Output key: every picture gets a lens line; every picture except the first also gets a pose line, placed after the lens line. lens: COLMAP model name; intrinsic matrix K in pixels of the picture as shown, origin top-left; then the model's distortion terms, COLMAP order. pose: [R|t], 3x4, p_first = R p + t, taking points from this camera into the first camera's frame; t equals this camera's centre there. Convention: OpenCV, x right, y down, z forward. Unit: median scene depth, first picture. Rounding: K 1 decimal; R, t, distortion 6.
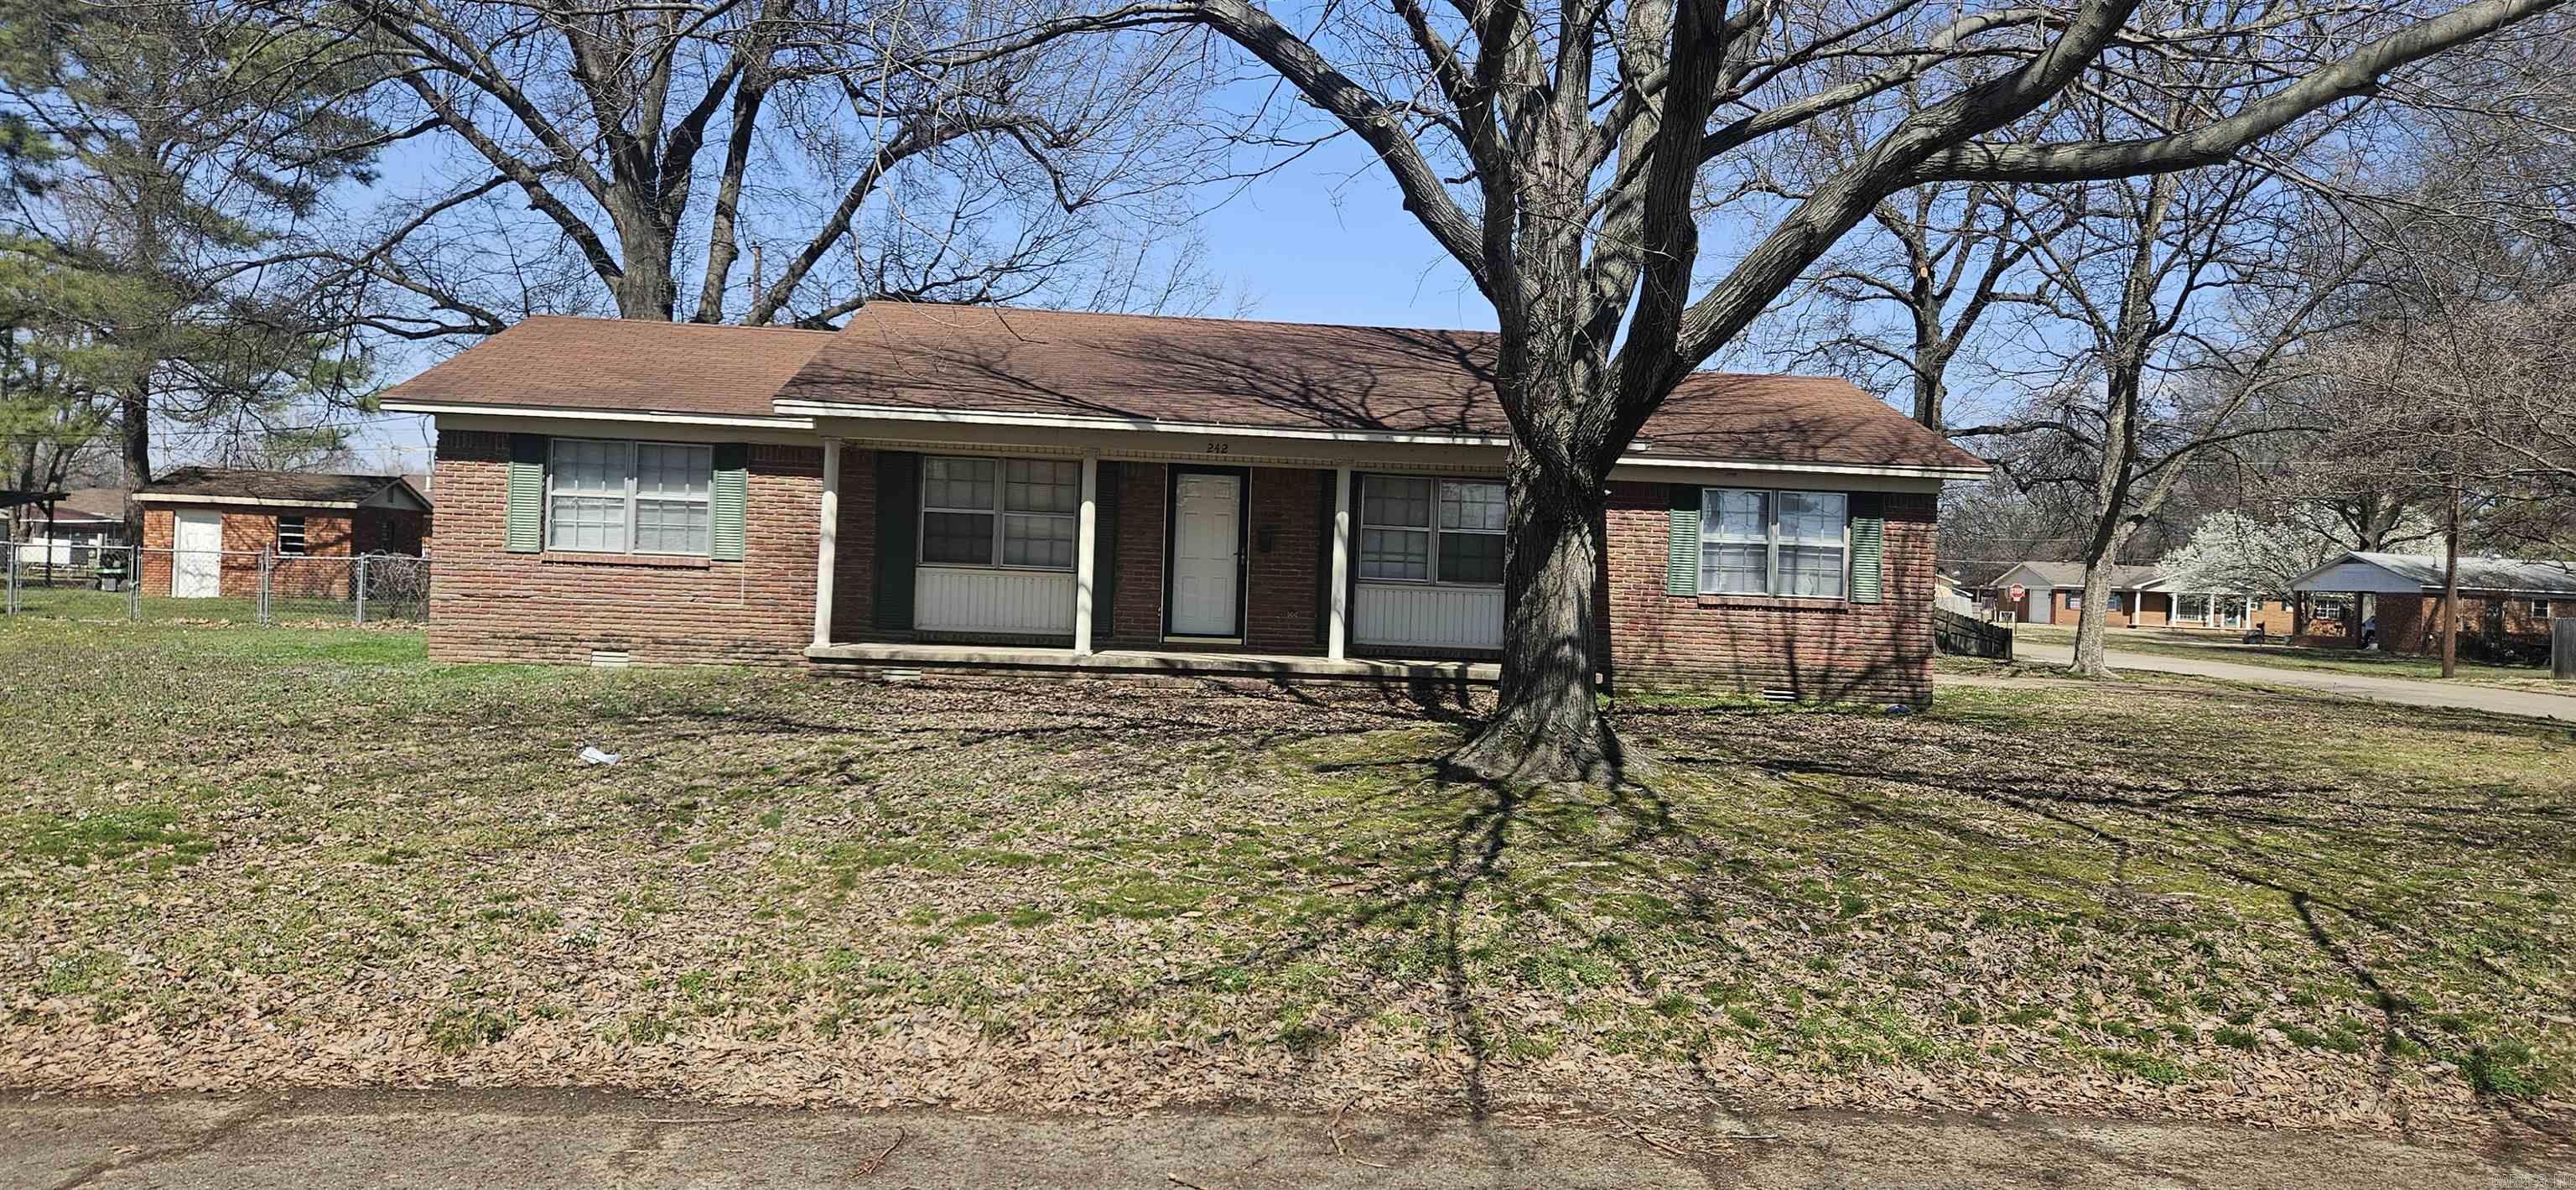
lens RADIAL K [[1713.1, 0, 1296.8], [0, 1713.1, 557.6], [0, 0, 1]] dist [0.106228, -0.096352]
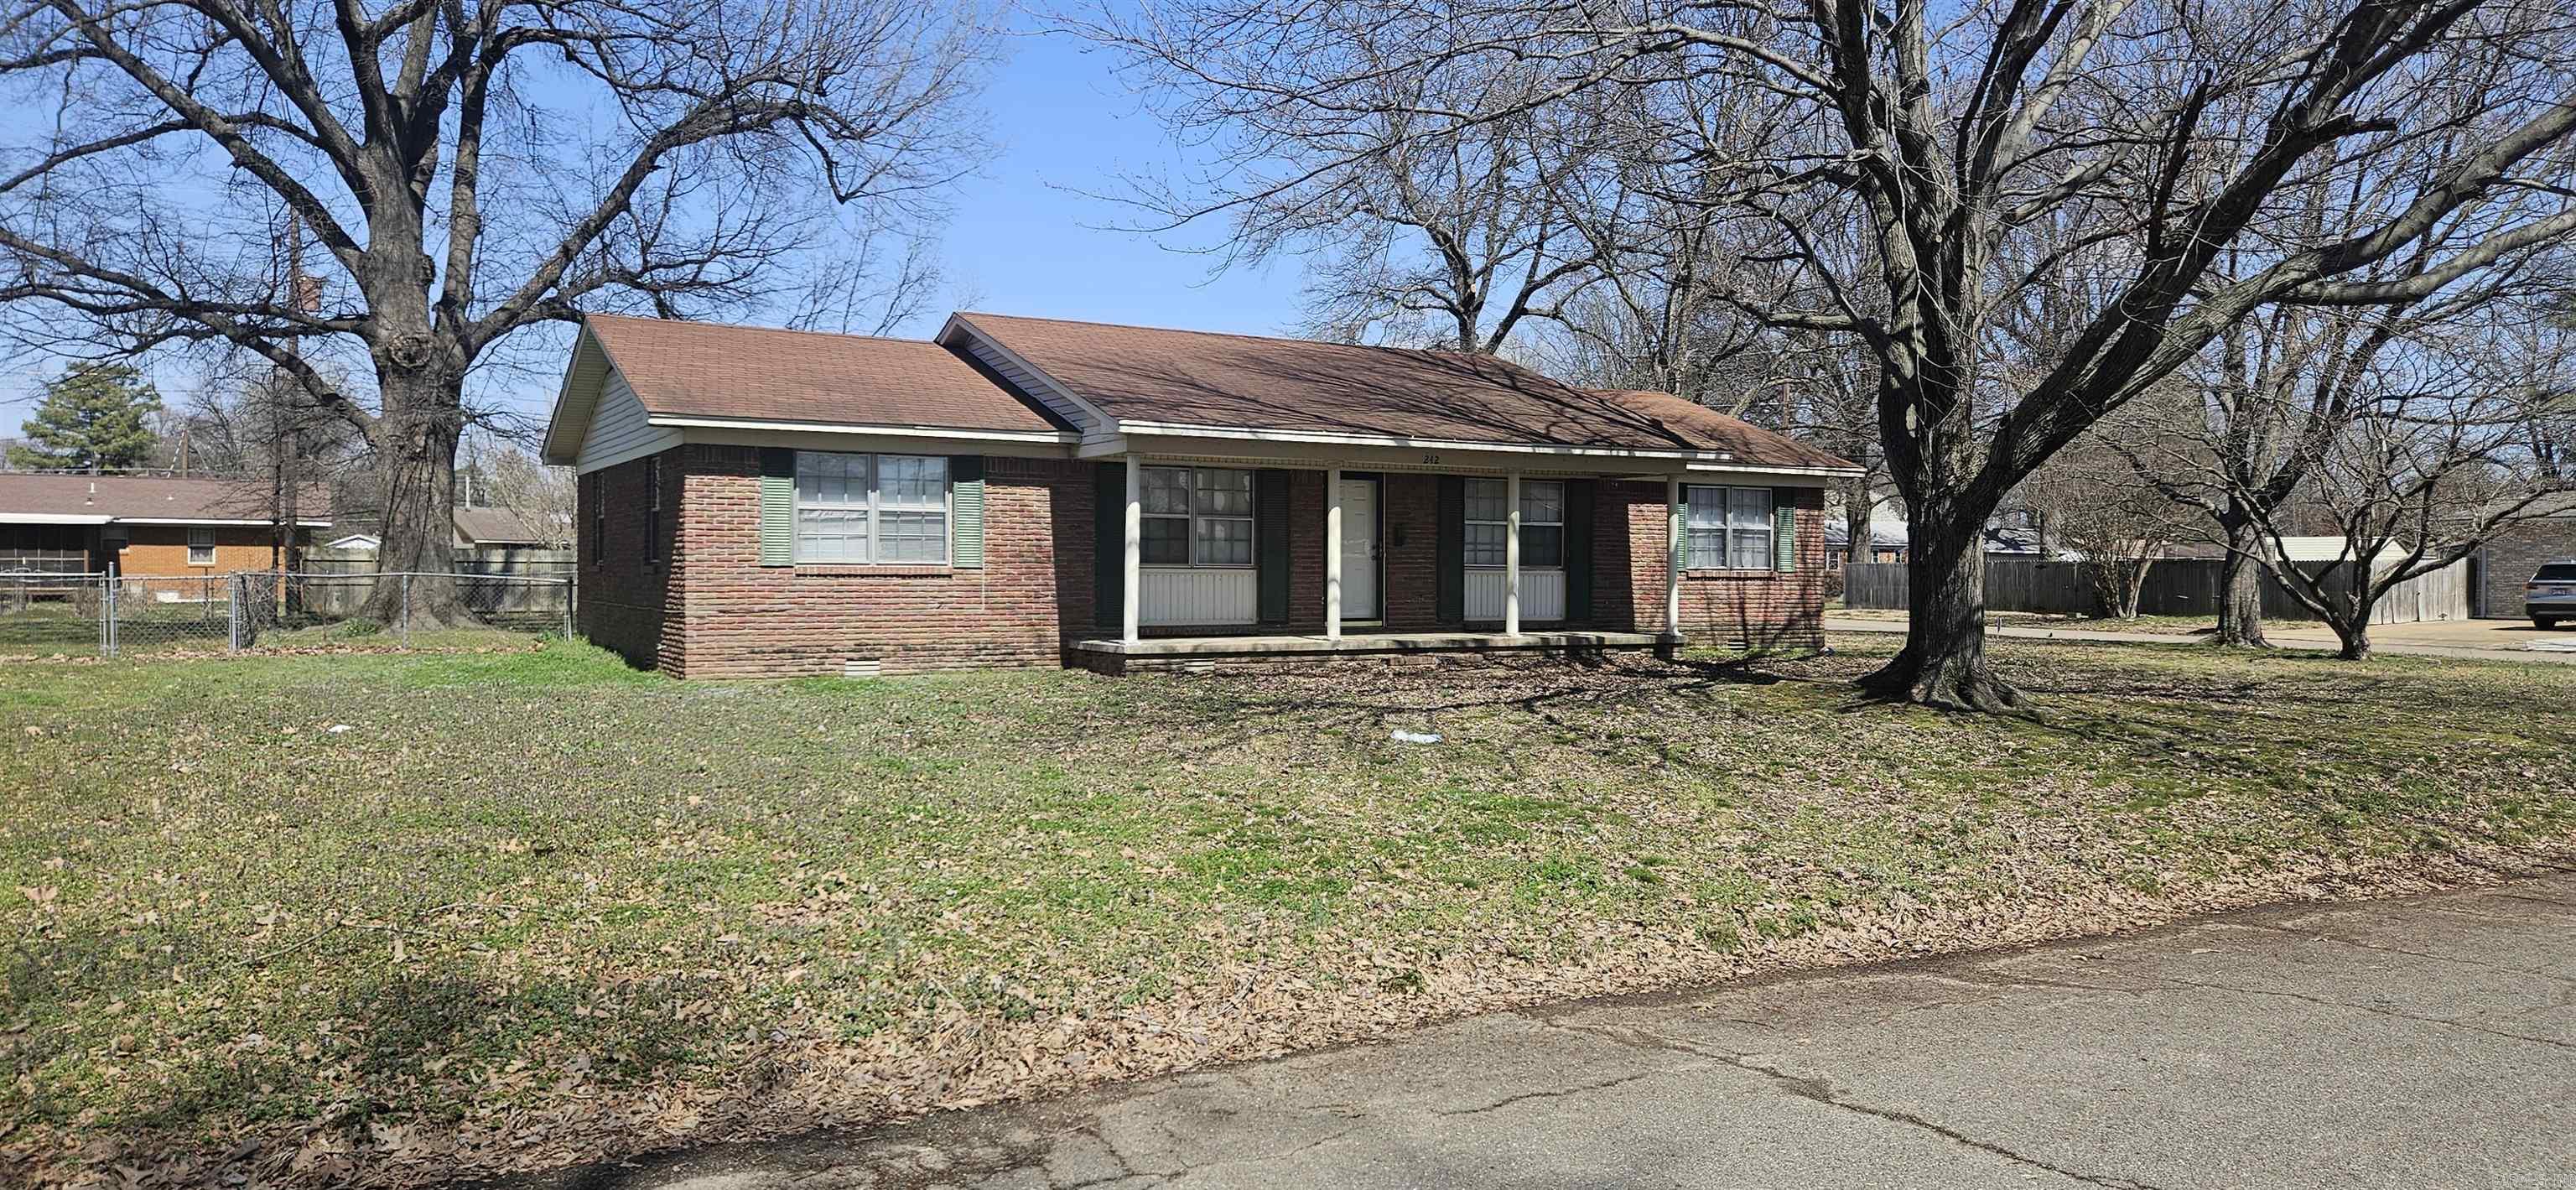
lens RADIAL K [[1713.1, 0, 1296.8], [0, 1713.1, 557.6], [0, 0, 1]] dist [0.106228, -0.096352]
pose [[0.905394, -0.030101, 0.423503, -0.571170], [0.022988, 0.999496, 0.021896, -0.022064], [-0.423949, -0.010089, 0.905630, -0.025571]]
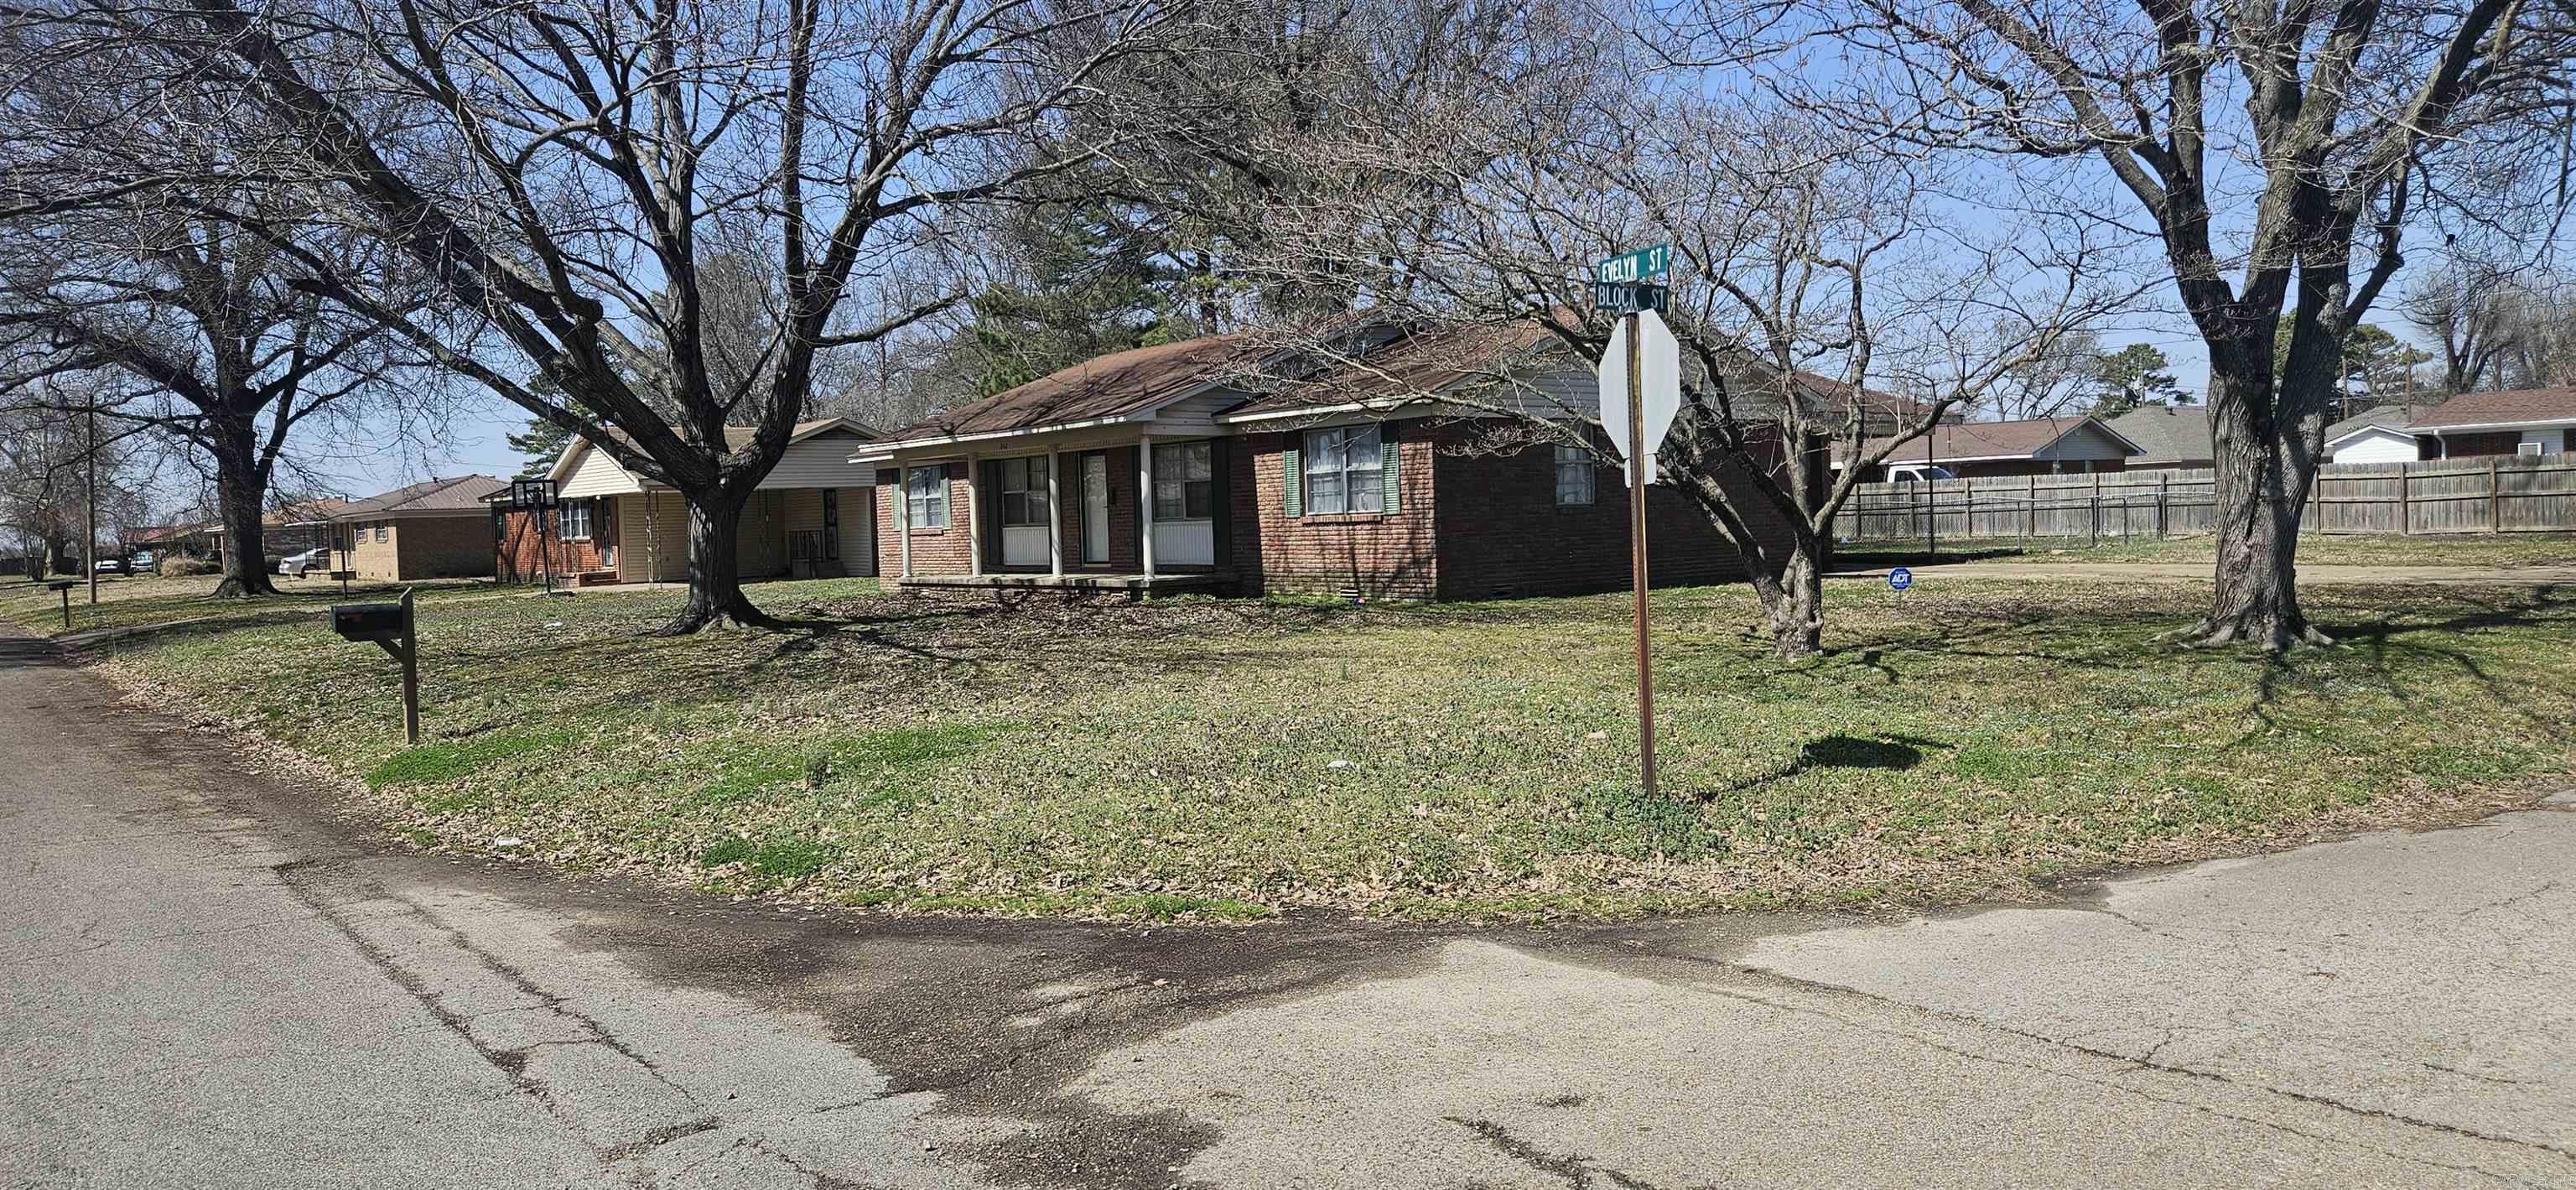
lens RADIAL K [[1713.1, 0, 1296.8], [0, 1713.1, 557.6], [0, 0, 1]] dist [0.106228, -0.096352]
pose [[0.562980, -0.037999, -0.825597, 1.289519], [0.060296, 0.998169, -0.004826, 0.058822], [0.824268, -0.047063, 0.564240, 0.288200]]
